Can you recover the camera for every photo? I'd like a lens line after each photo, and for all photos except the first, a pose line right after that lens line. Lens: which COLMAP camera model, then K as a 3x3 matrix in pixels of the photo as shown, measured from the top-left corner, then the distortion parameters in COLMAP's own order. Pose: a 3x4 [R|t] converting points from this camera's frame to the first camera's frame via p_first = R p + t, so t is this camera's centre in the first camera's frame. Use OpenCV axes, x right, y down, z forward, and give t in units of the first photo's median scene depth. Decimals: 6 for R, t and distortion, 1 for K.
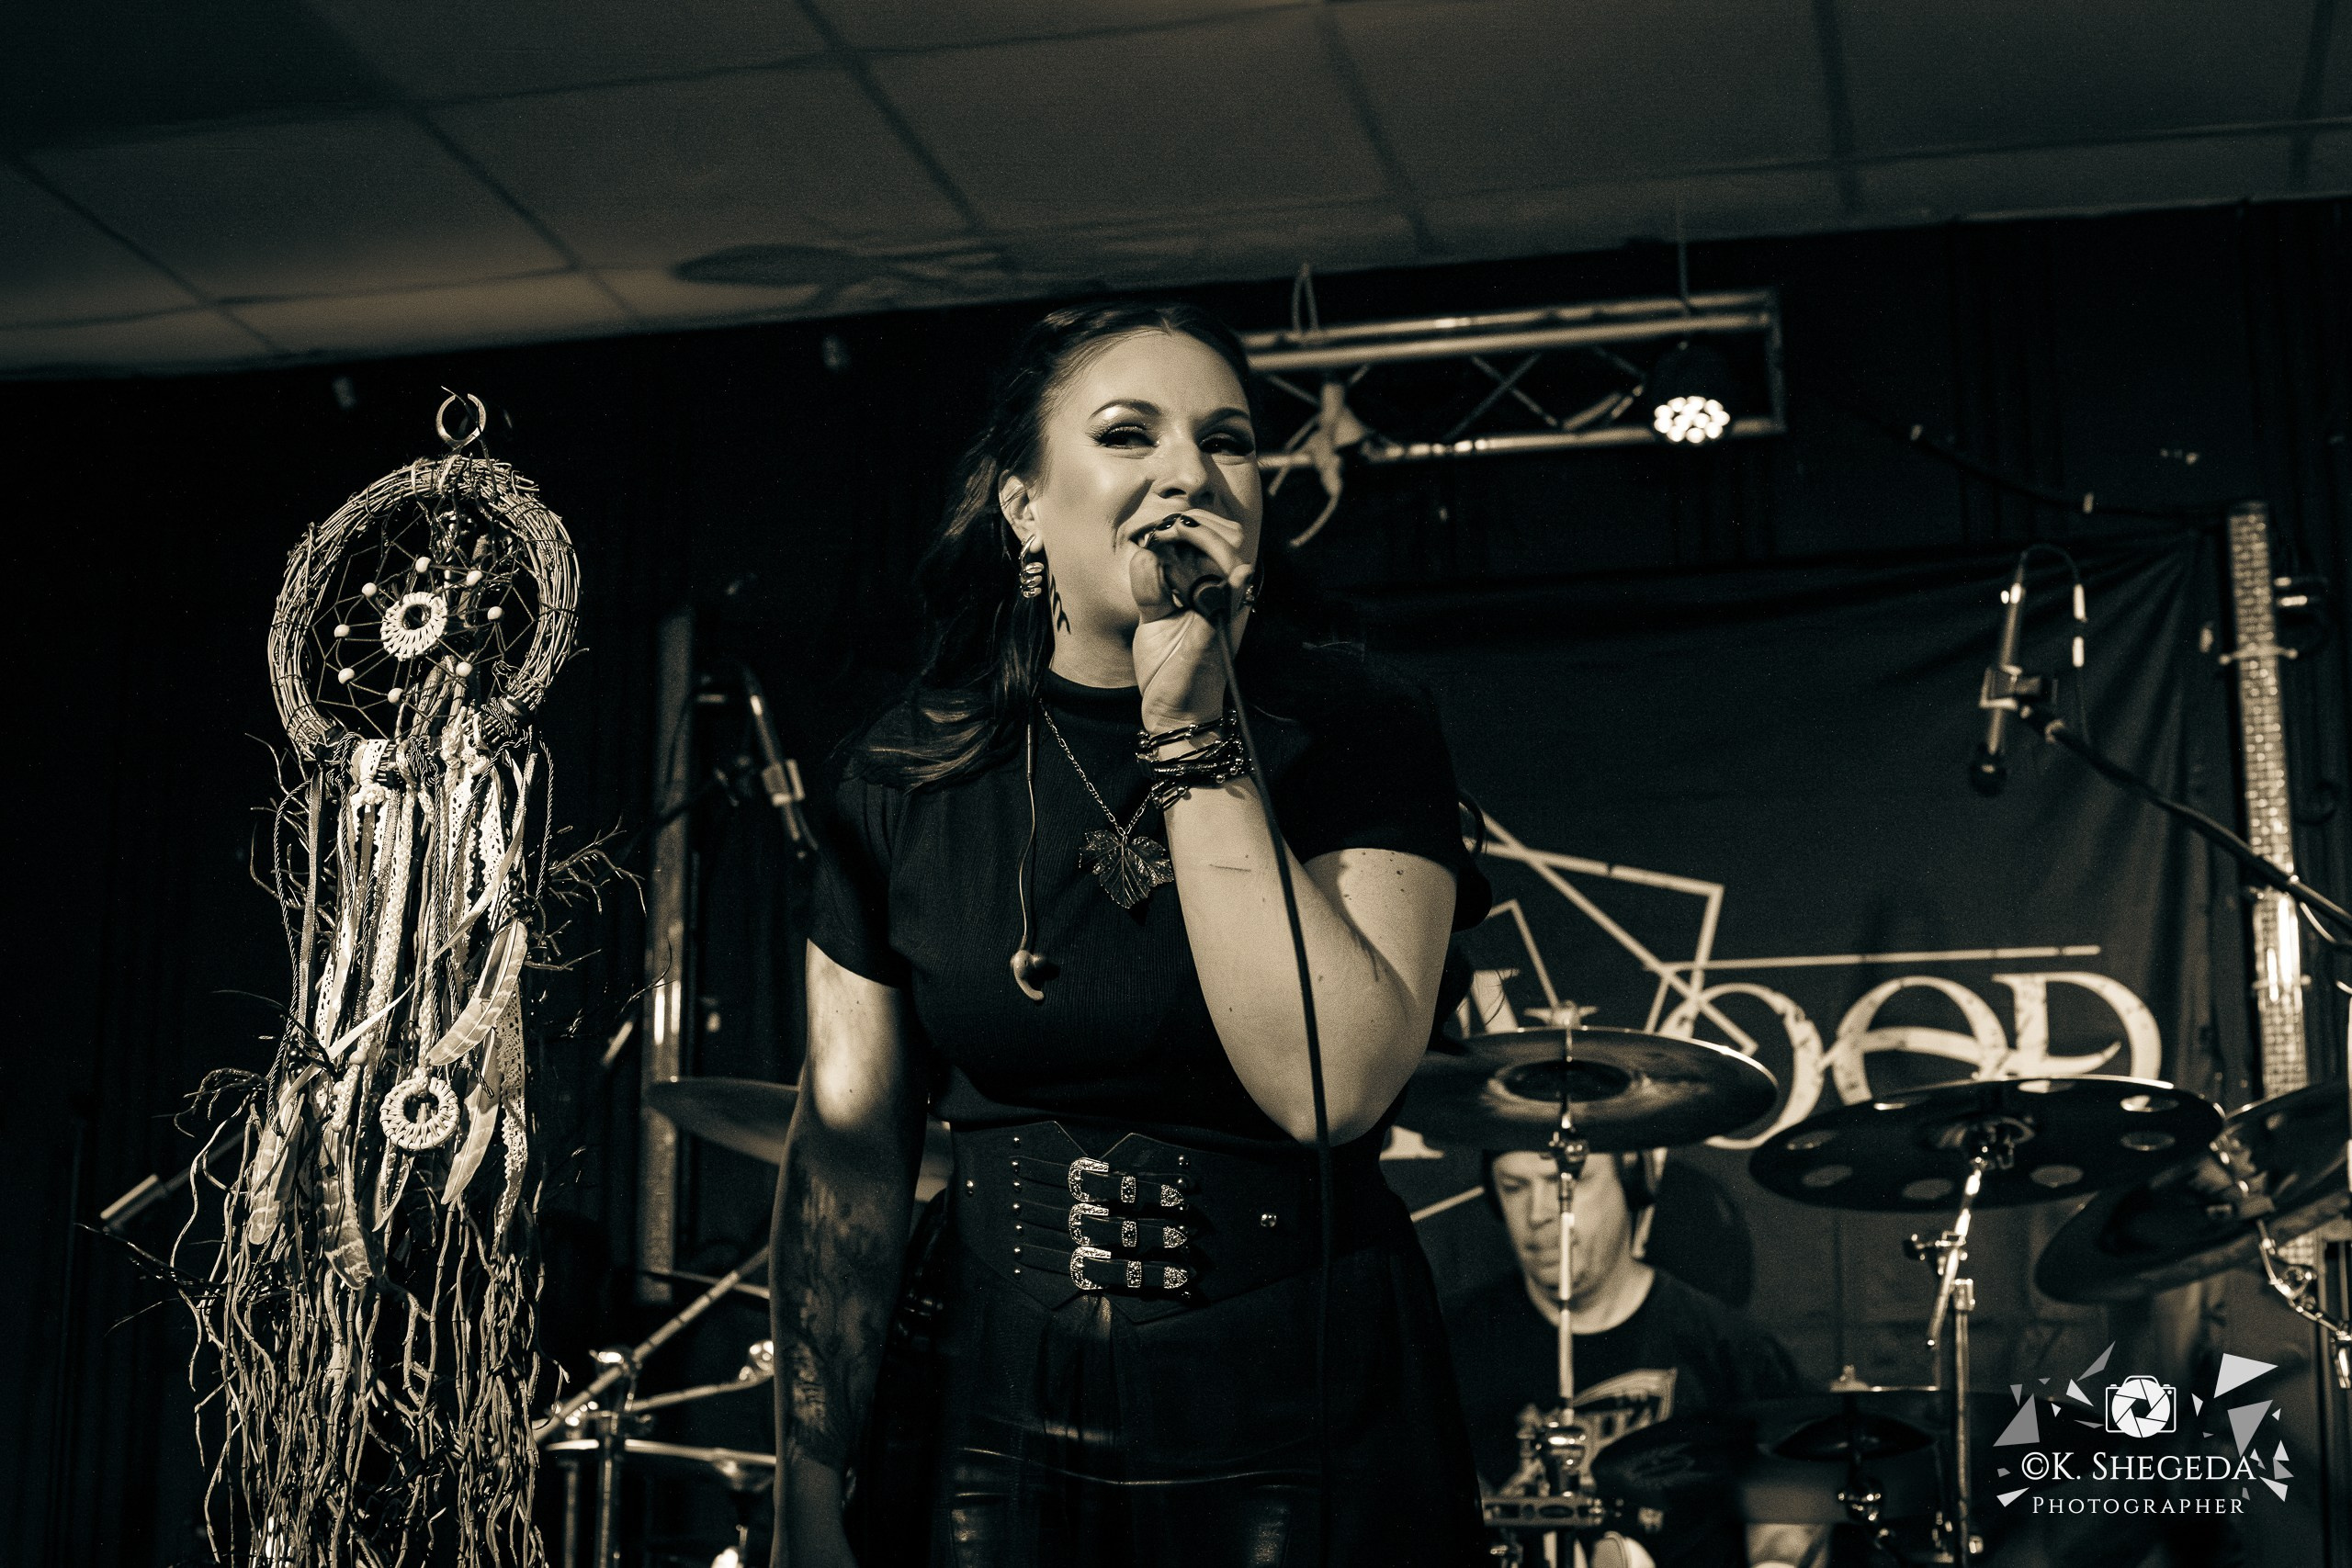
lens RADIAL K [[3859.3, 0, 1183.5], [0, 3859.3, 766.3], [0, 0, 1]] dist [-0.085663, 0.000000]
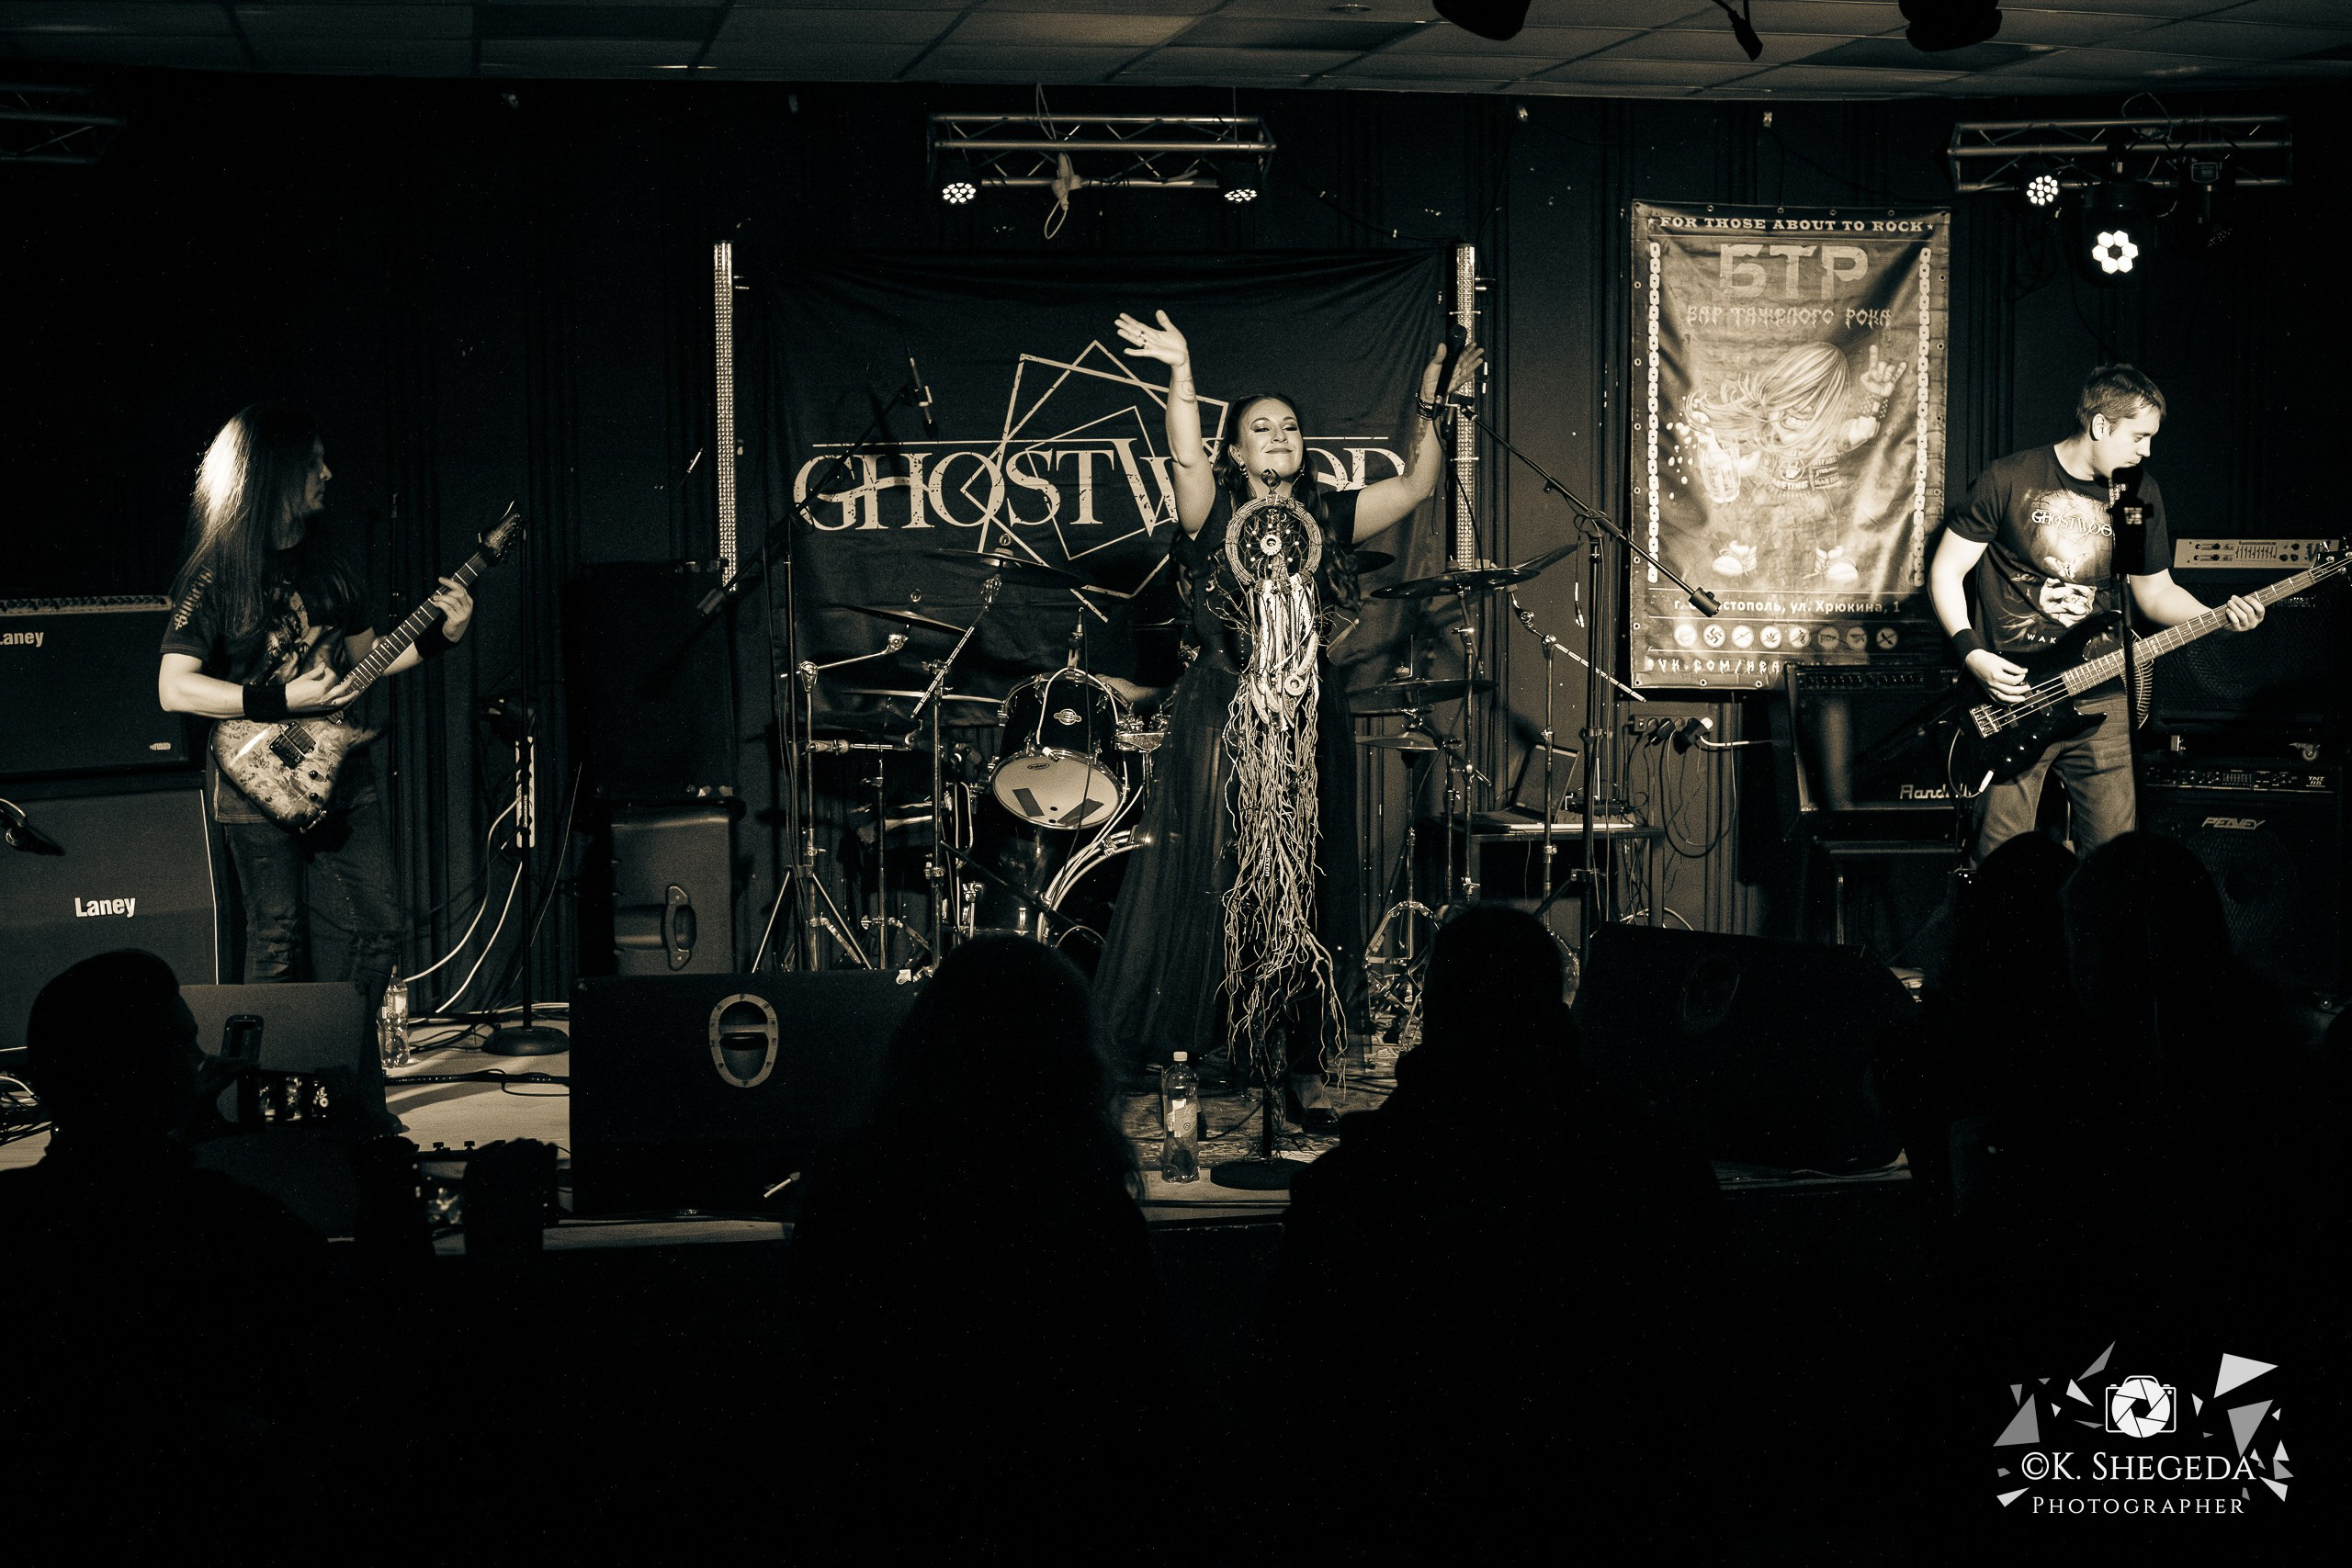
lens RADIAL K [[3584.0, 0, 1192.7], [0, 3584.0, 764.6], [0, 0, 1]] dist [-0.086725, 0.000000]
pose [[0.919199, -0.026943, 0.392872, -0.698051], [-0.085736, 0.960032, 0.266434, -0.318045], [-0.384348, -0.278589, 0.880150, -0.859093]]
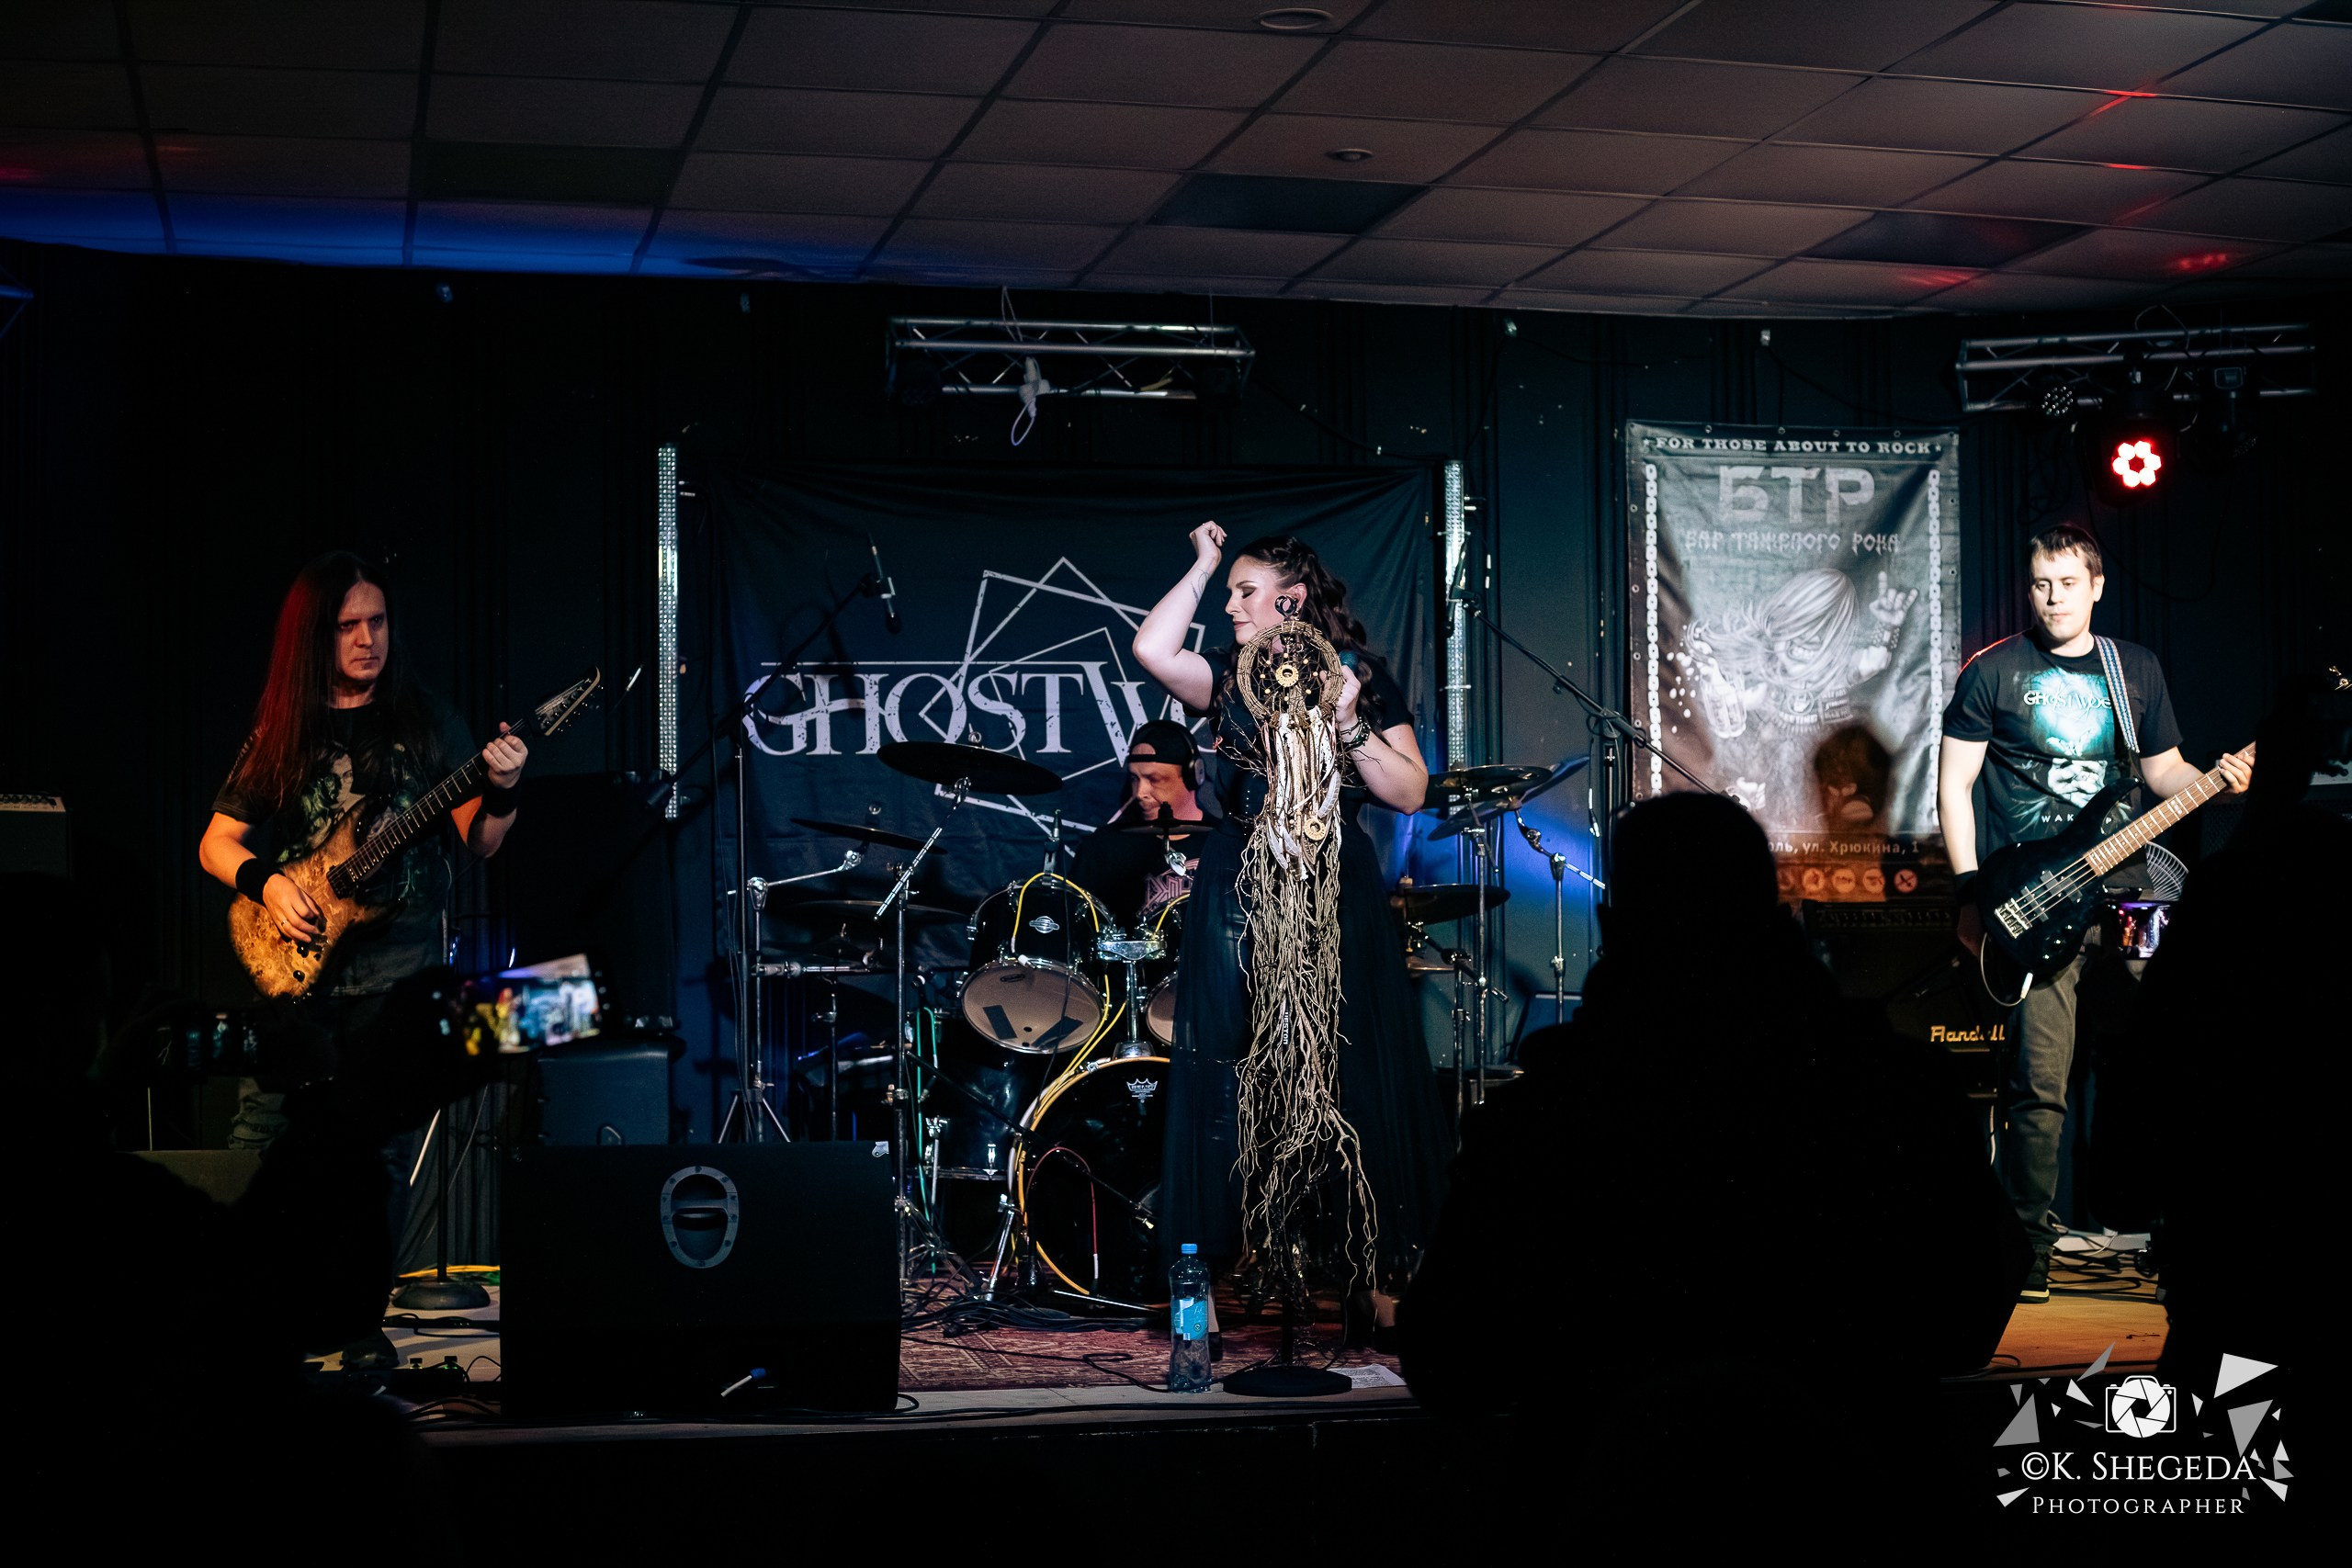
lens RADIAL K [[3584.0, 0, 1210.3], [0, 3584.0, 711.8], [0, 0, 1]] dist [-0.086725, 0.000000]
pose [[0.905755, 0.027571, 0.422903, -0.677958], [-0.088619, 0.988143, 0.125380, -0.167338], [-0.414432, -0.151041, 0.897459, -0.739346]]
